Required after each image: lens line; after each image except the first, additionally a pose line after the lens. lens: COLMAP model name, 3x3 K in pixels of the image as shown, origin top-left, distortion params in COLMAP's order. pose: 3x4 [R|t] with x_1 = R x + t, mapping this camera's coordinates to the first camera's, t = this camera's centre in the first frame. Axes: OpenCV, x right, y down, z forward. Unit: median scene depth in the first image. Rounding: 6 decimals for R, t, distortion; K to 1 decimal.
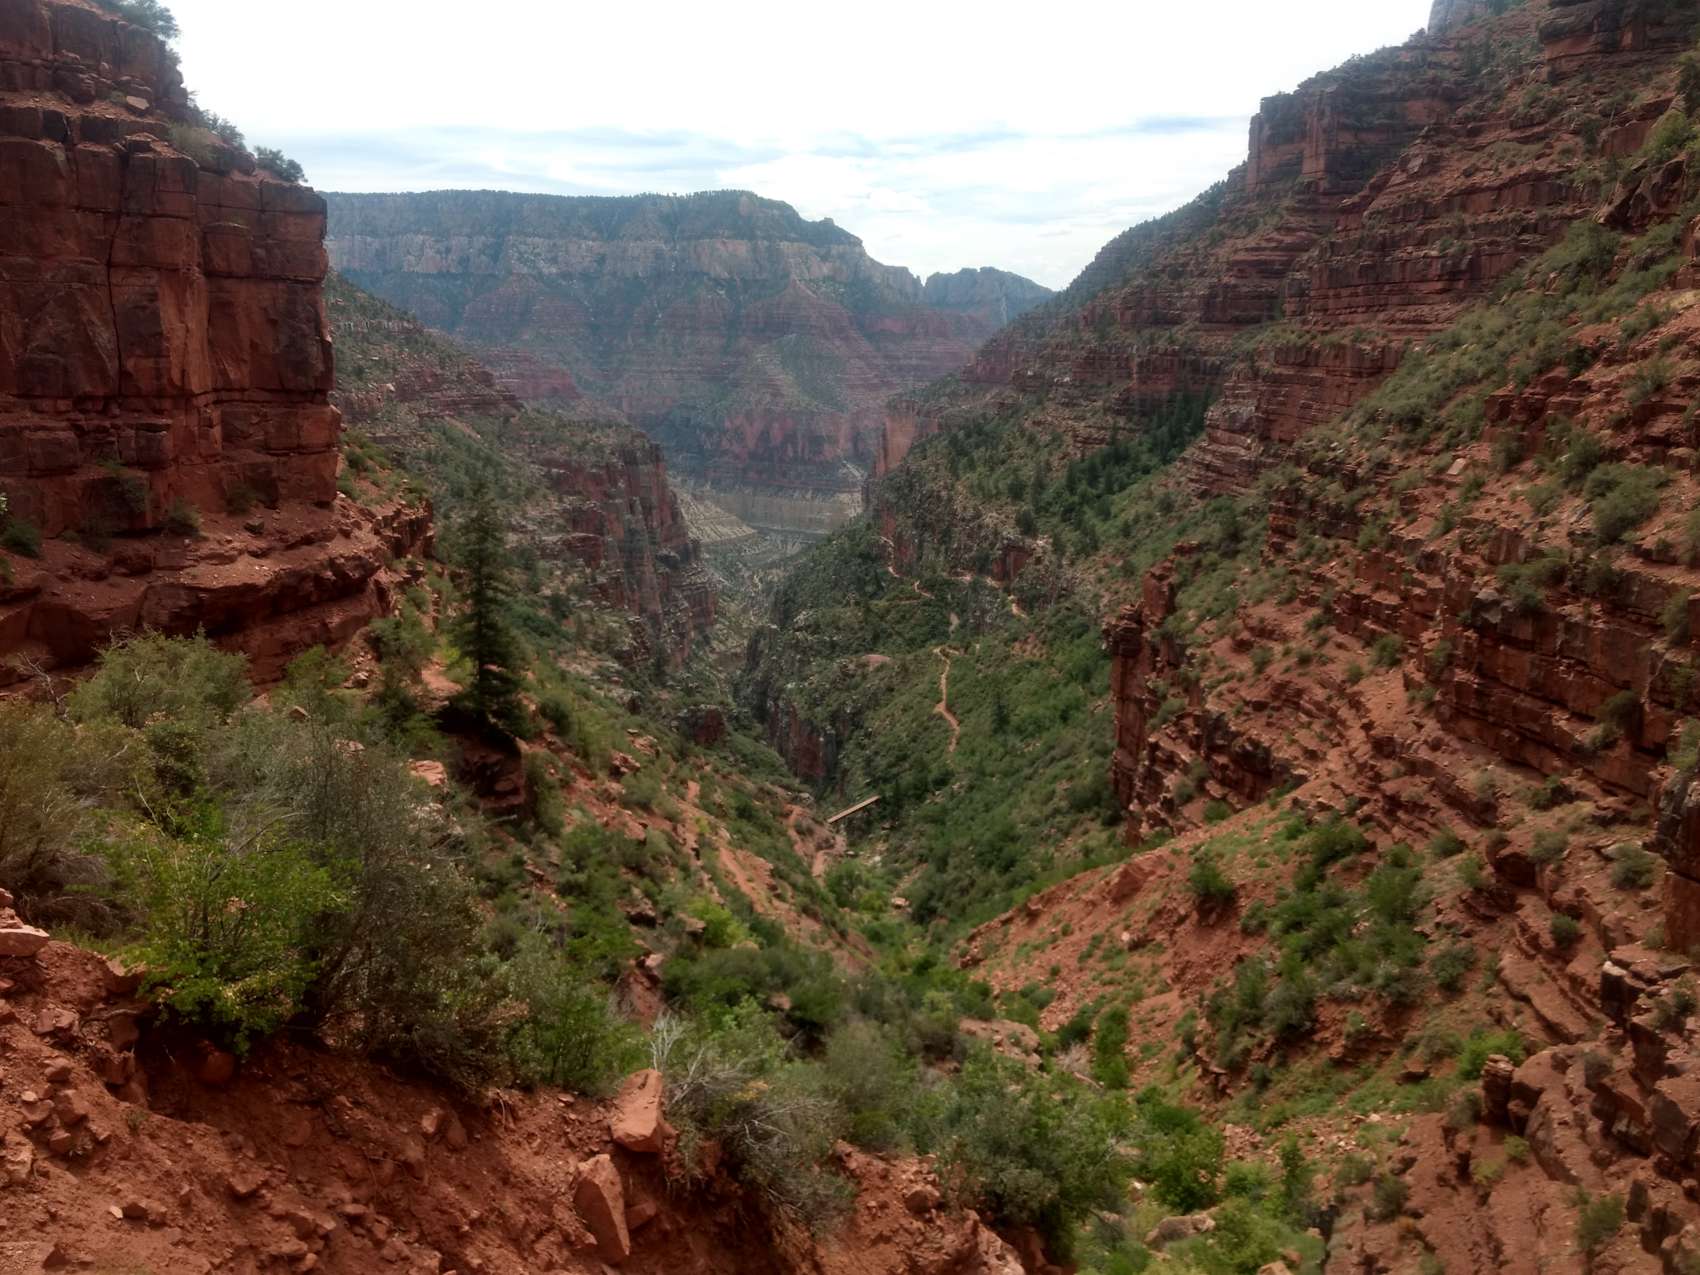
lens RADIAL K [[1351.4, 0, 859.8], [0, 1351.4, 618.8], [0, 0, 1]] dist [0.019776, 0.027218]
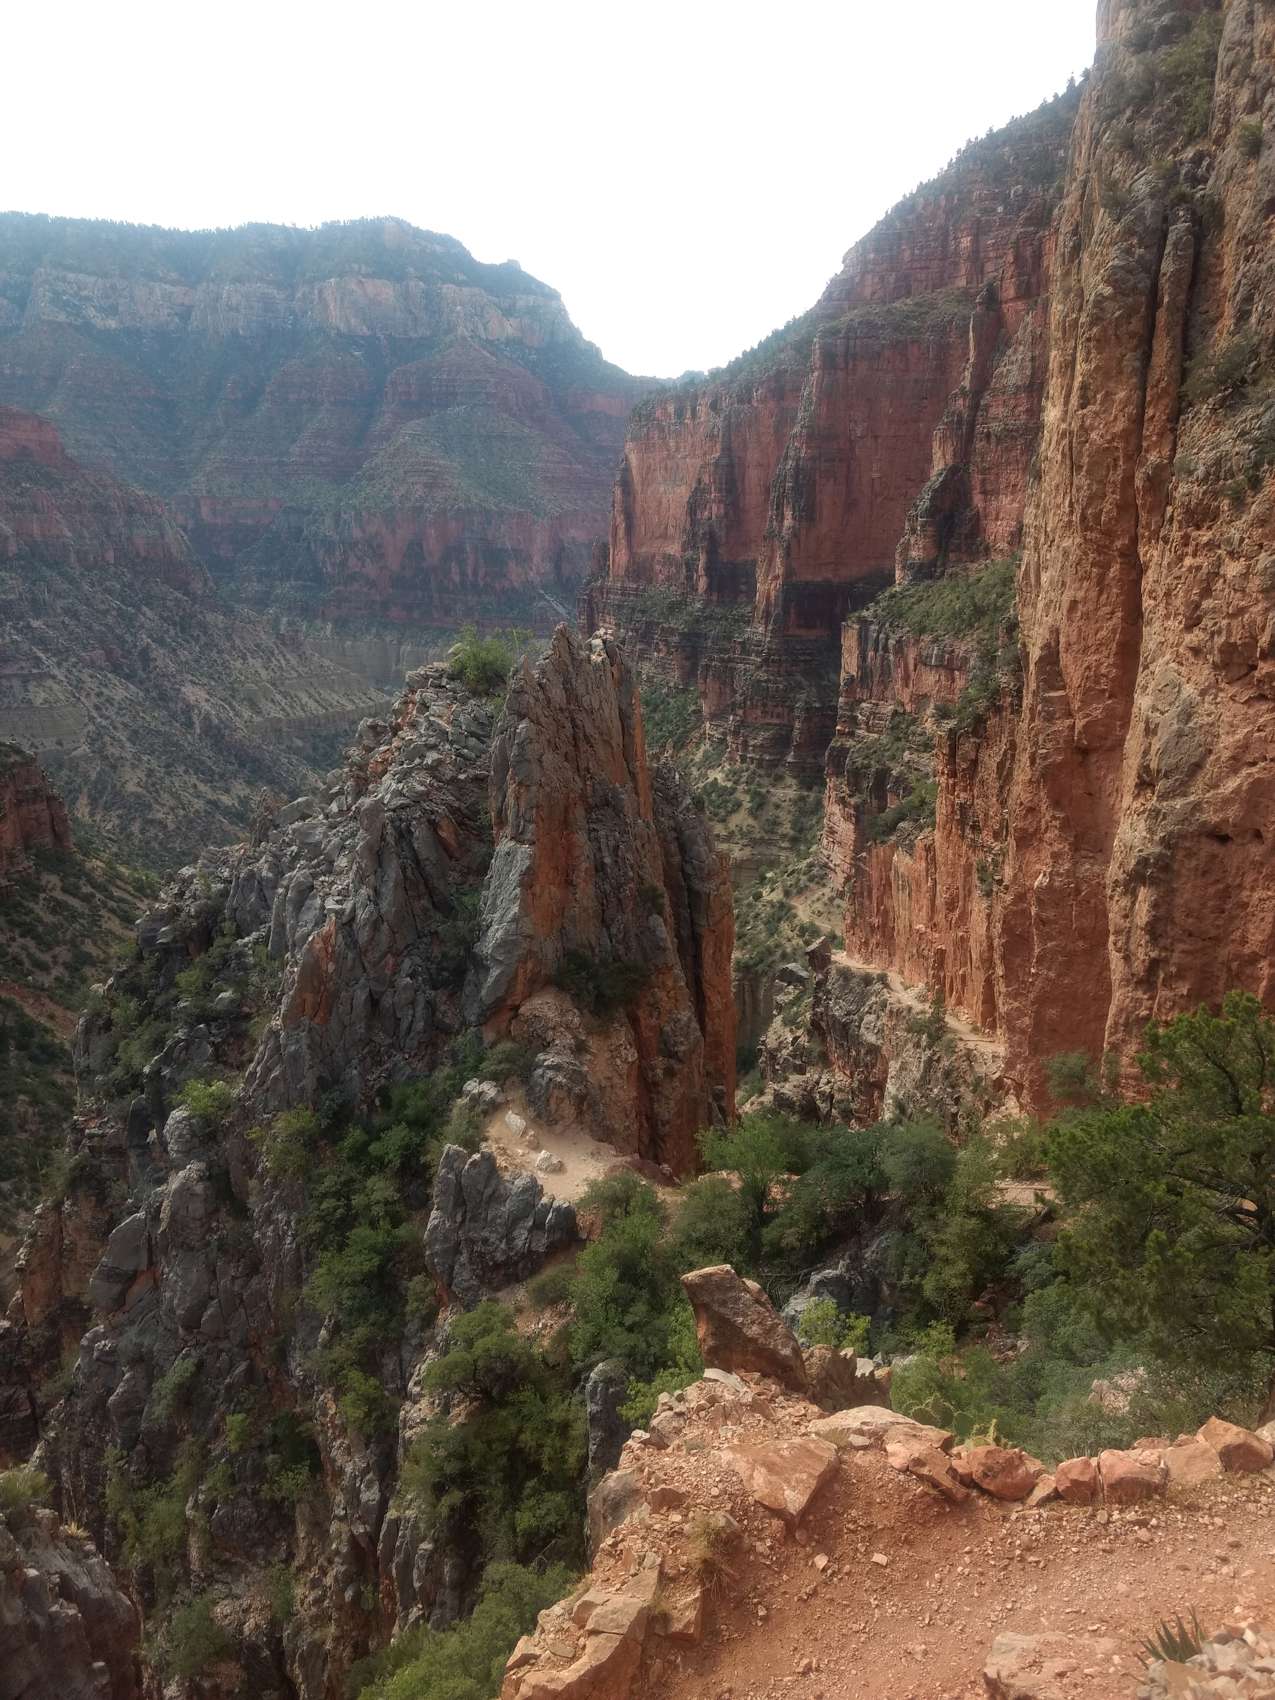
lens RADIAL K [[1351.4, 0, 663.6], [0, 1351.4, 860.7], [0, 0, 1]] dist [0.019776, 0.027218]
pose [[0.997030, -0.018165, 0.074836, -0.020280], [0.014411, 0.998625, 0.050403, -0.102386], [-0.075649, -0.049175, 0.995921, 1.811217]]
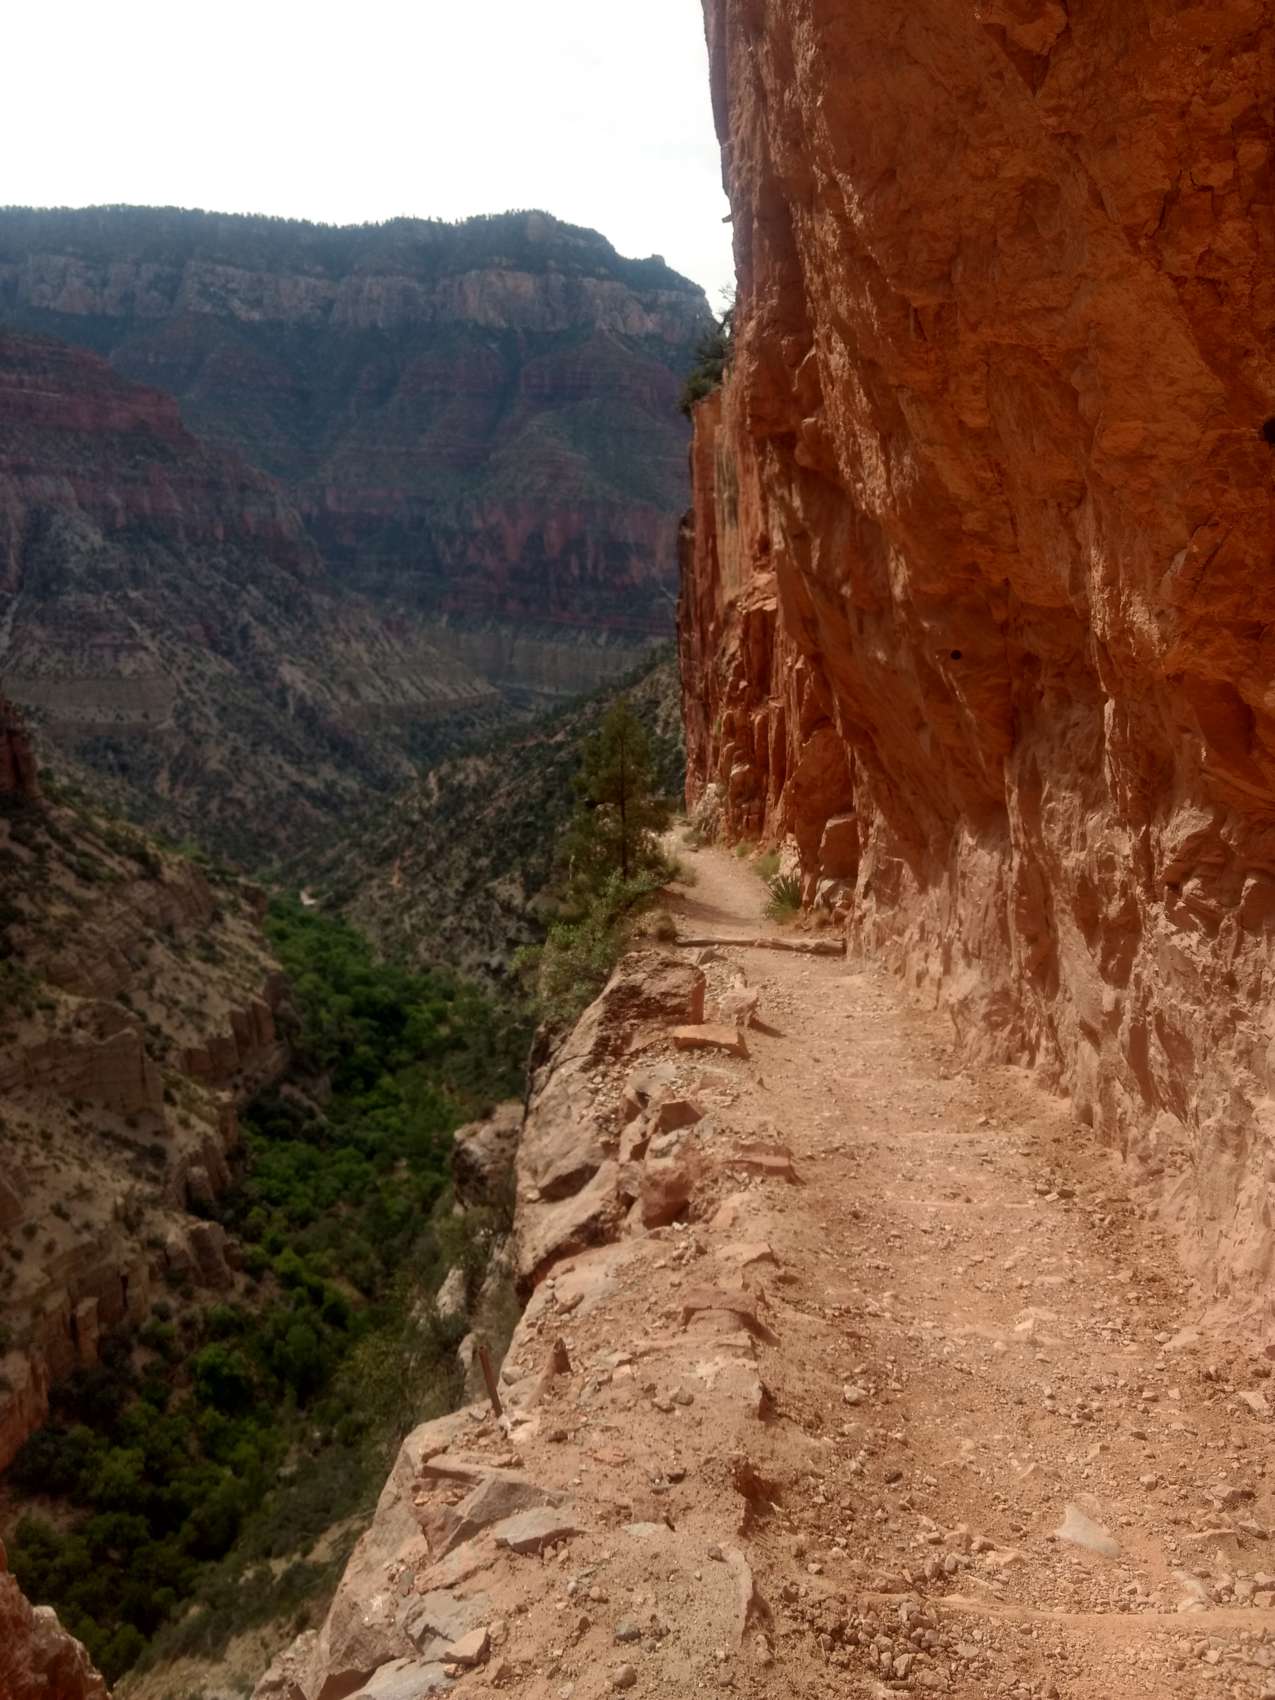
lens RADIAL K [[1351.4, 0, 661.3], [0, 1351.4, 882.3], [0, 0, 1]] dist [0.019776, 0.027218]
pose [[0.999310, 0.030765, -0.020803, 0.024933], [-0.029657, 0.998226, 0.051635, -0.072715], [0.022354, -0.050982, 0.998449, 1.958175]]
